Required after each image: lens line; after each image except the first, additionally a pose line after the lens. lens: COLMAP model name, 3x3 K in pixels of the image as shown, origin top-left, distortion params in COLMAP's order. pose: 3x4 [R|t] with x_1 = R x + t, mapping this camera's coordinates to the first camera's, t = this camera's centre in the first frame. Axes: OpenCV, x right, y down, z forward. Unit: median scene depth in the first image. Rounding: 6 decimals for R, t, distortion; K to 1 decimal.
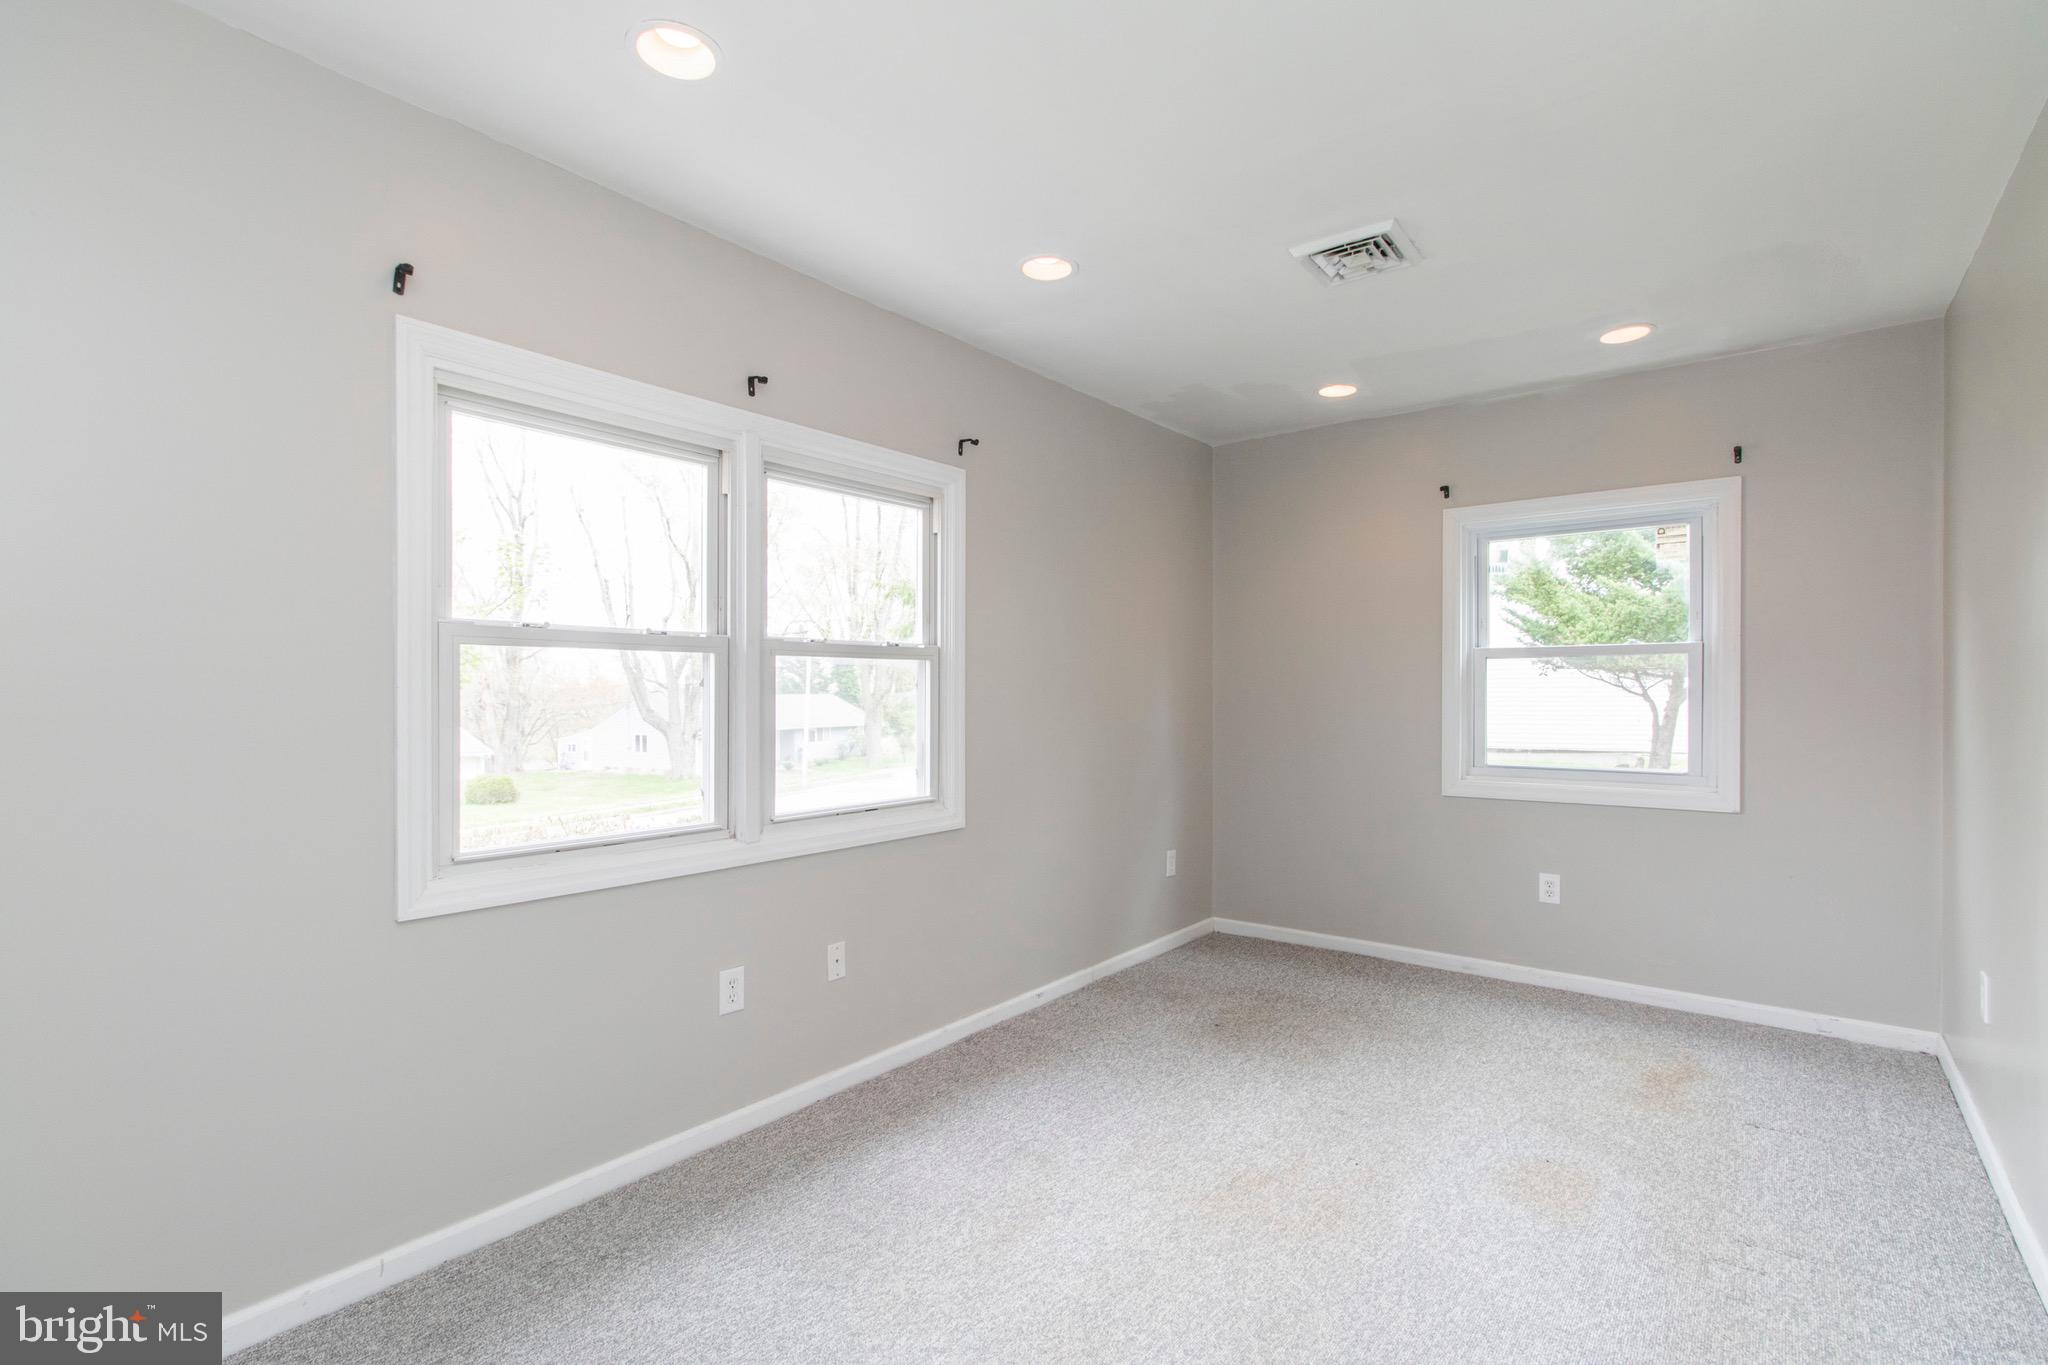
lens RADIAL K [[948.0, 0, 1019.0], [0, 948.0, 695.1], [0, 0, 1]] dist [-0.000087, 0.000554]
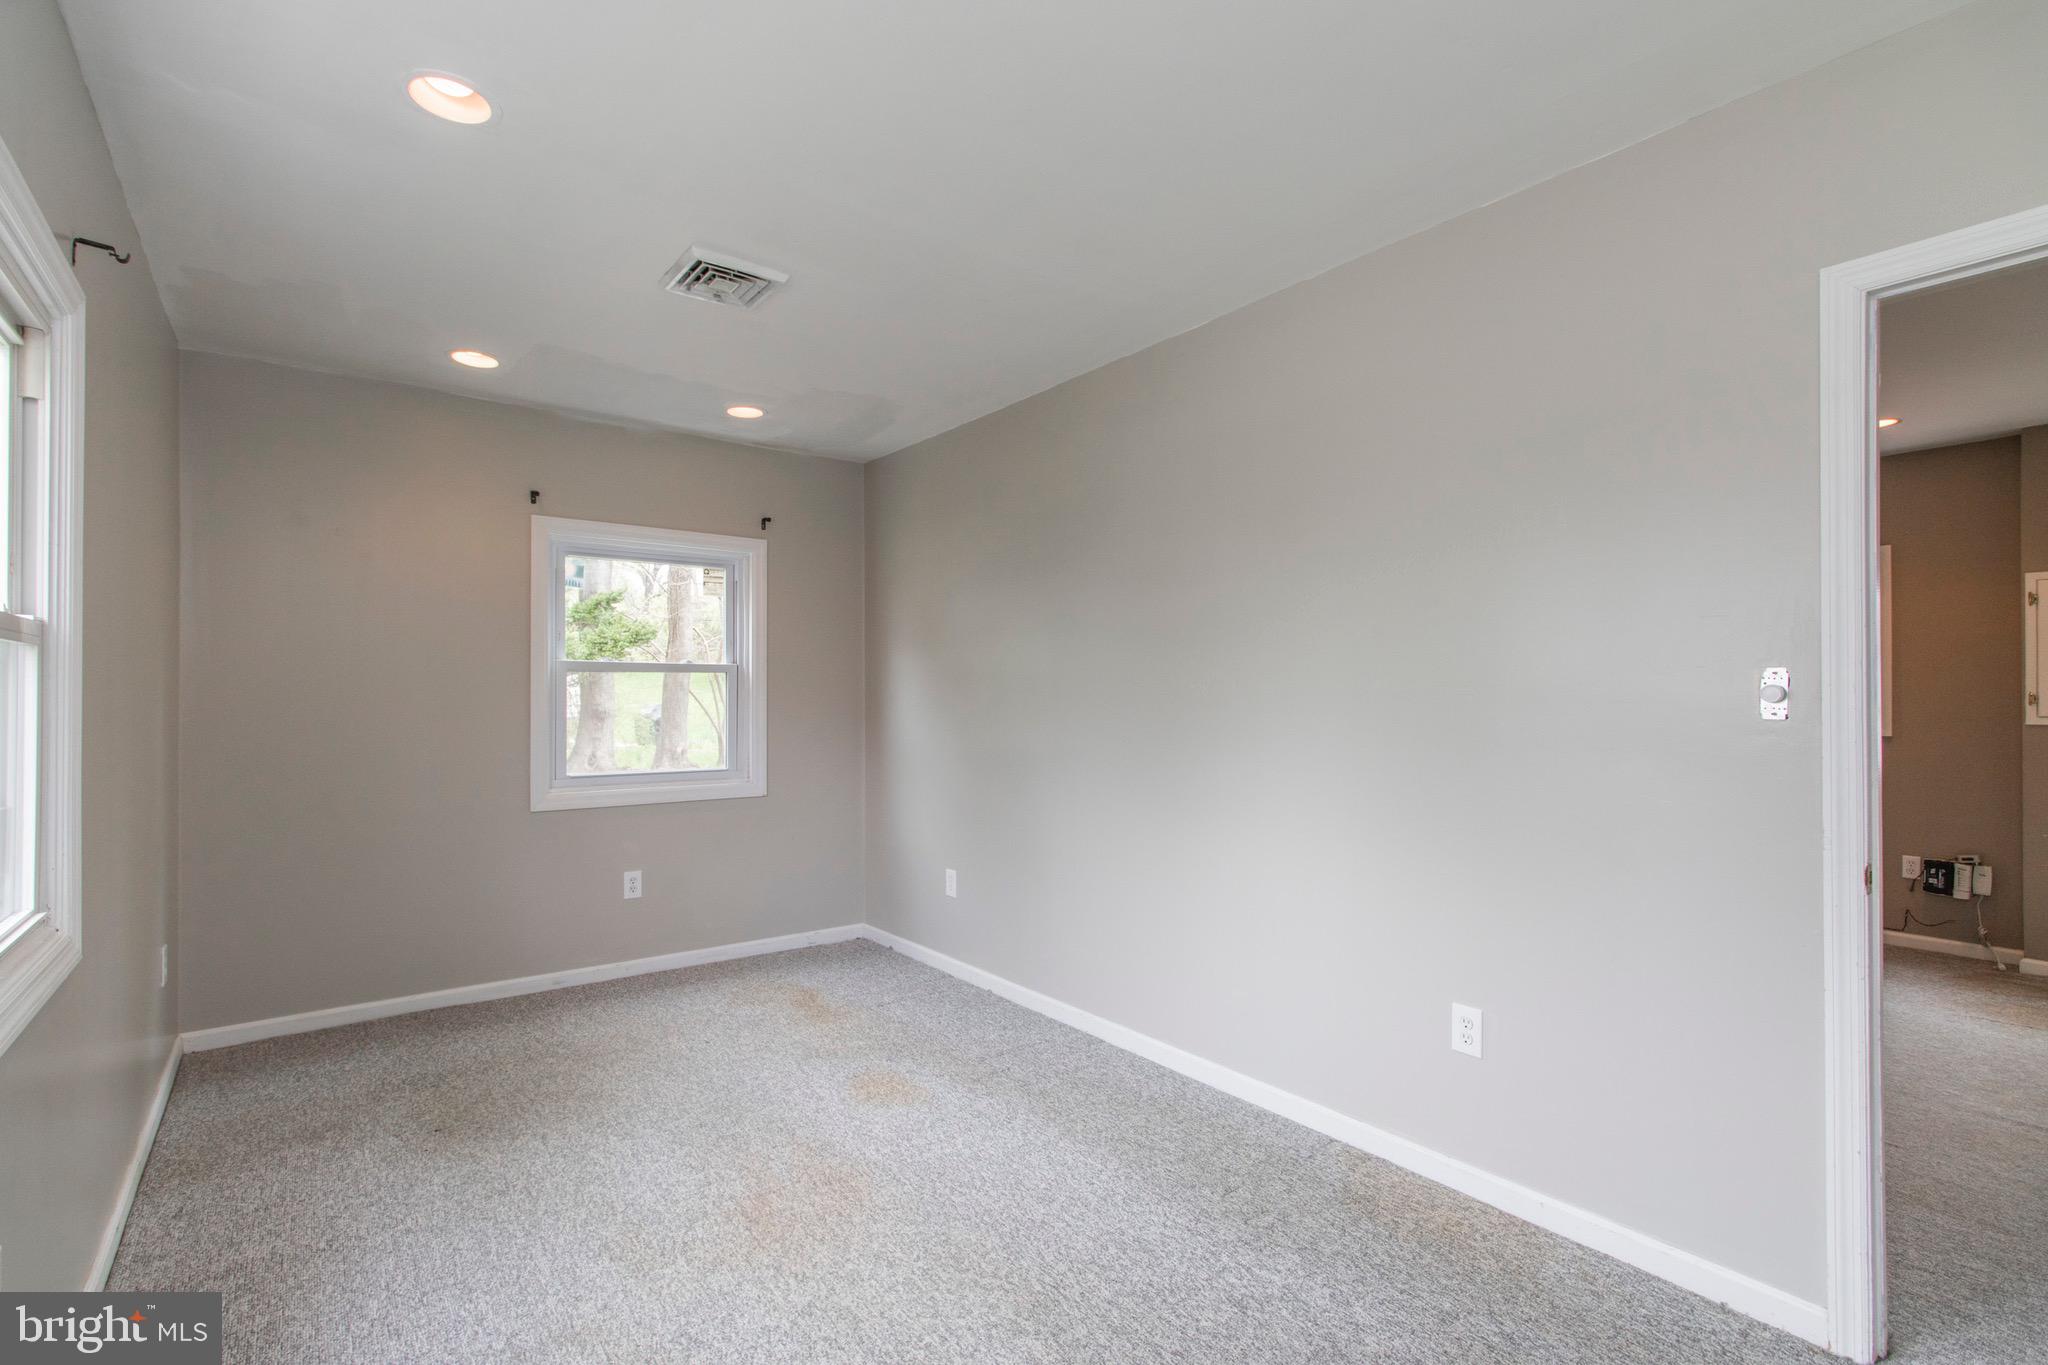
lens RADIAL K [[948.0, 0, 1019.0], [0, 948.0, 695.1], [0, 0, 1]] dist [-0.000087, 0.000554]
pose [[0.242397, 0.007335, 0.970149, -0.434873], [0.005418, 0.999946, -0.008914, -0.001422], [-0.970162, 0.007417, 0.242344, 0.340473]]
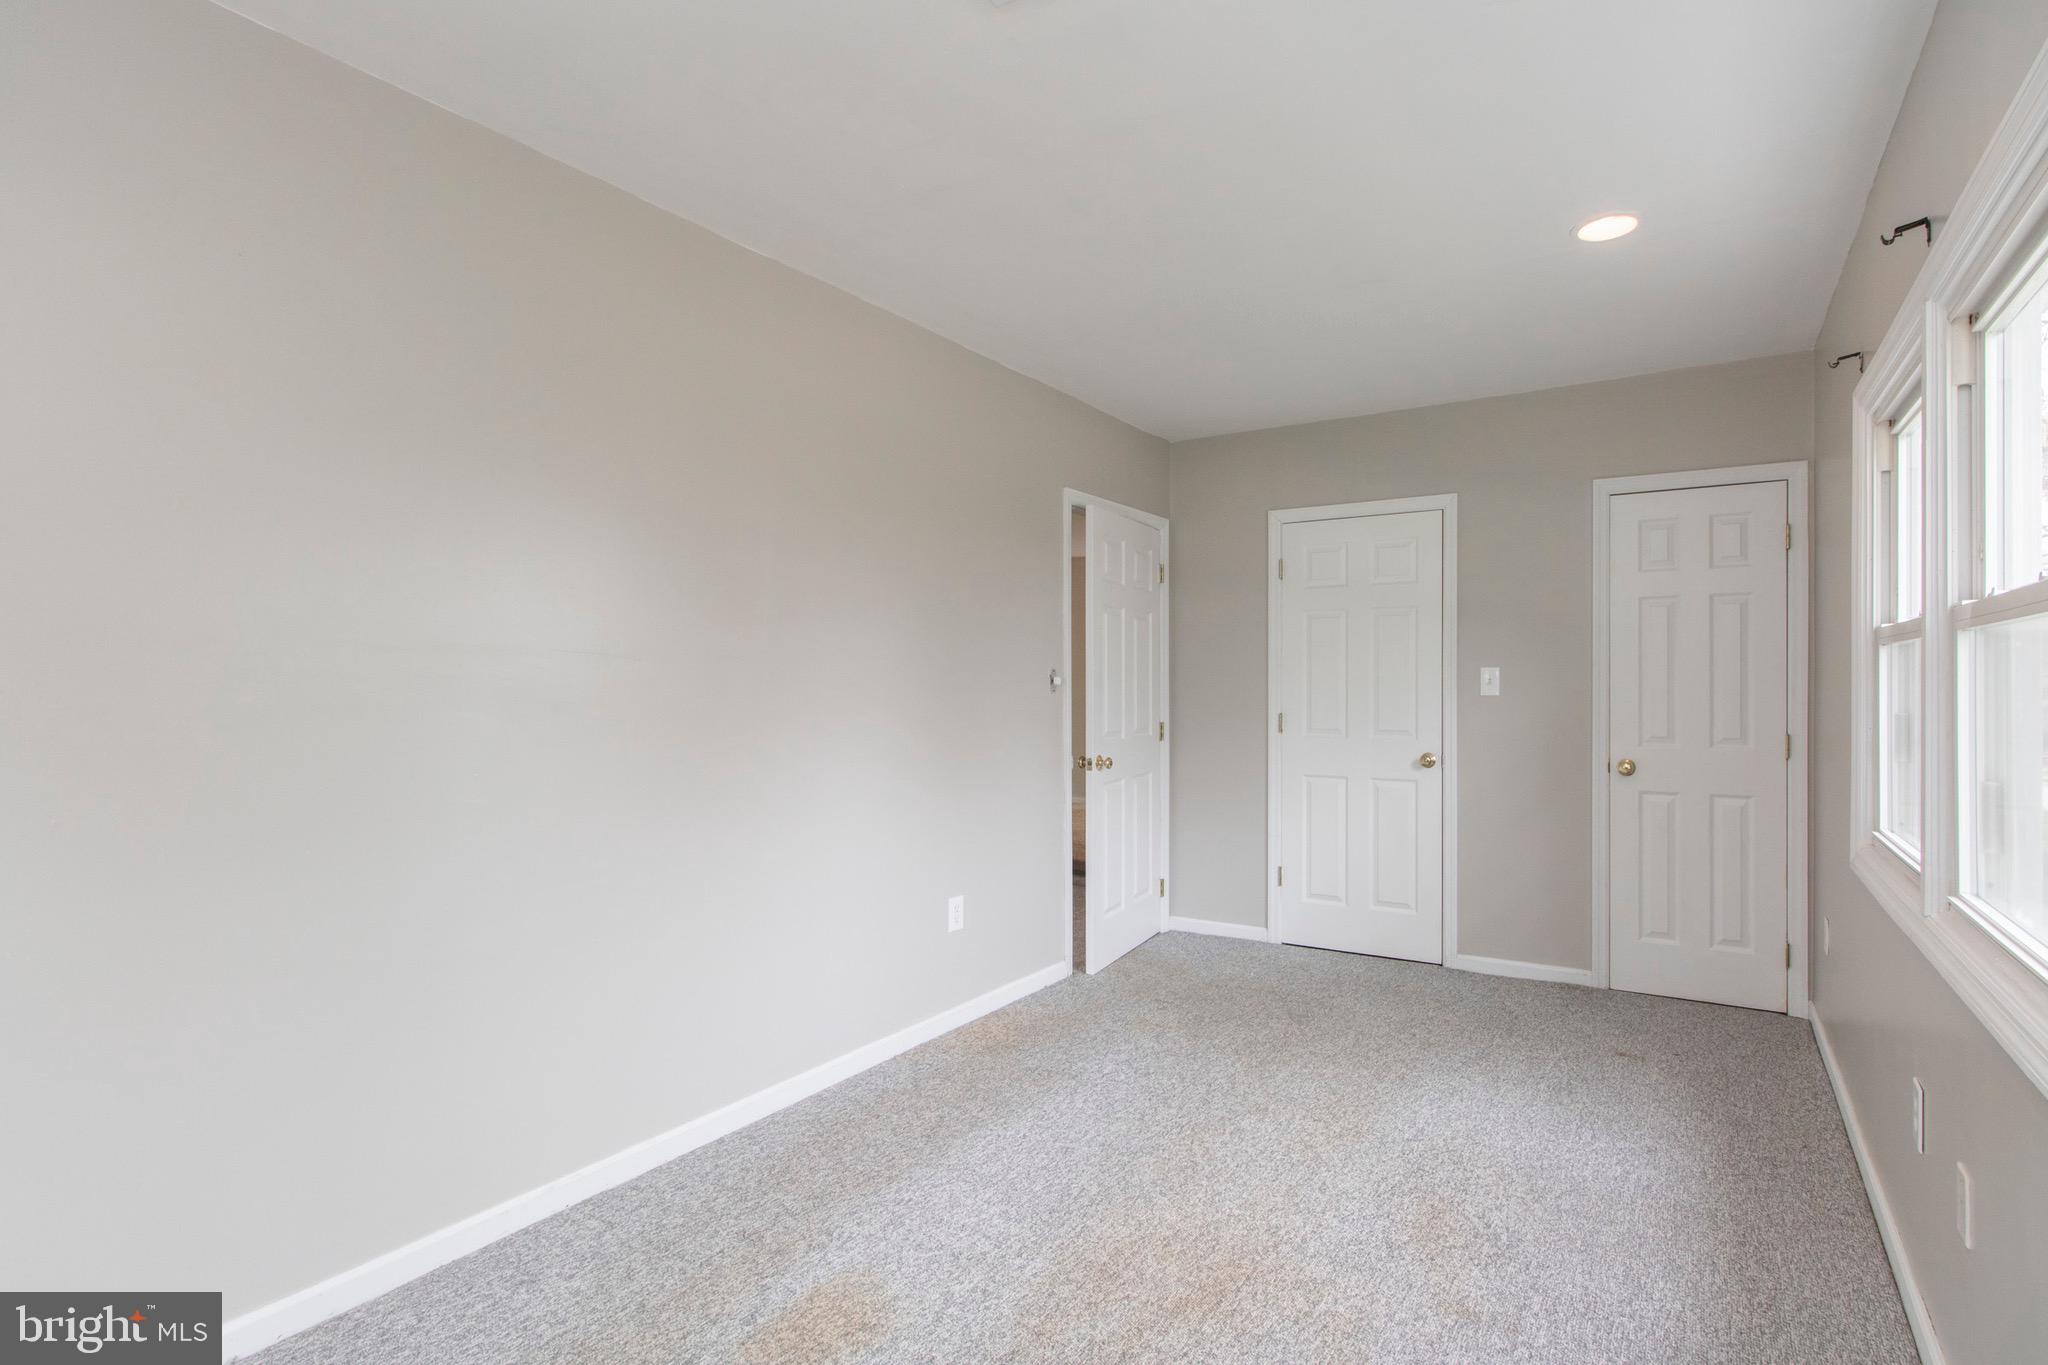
lens RADIAL K [[967.6, 0, 1128.7], [0, 967.6, 686.3], [0, 0, 1]] dist [0.000266, 0.000322]
pose [[-0.988789, 0.001815, -0.149311, 0.287913], [0.000616, 0.999967, 0.008074, -0.008839], [0.149321, 0.007891, -0.988757, 1.222054]]
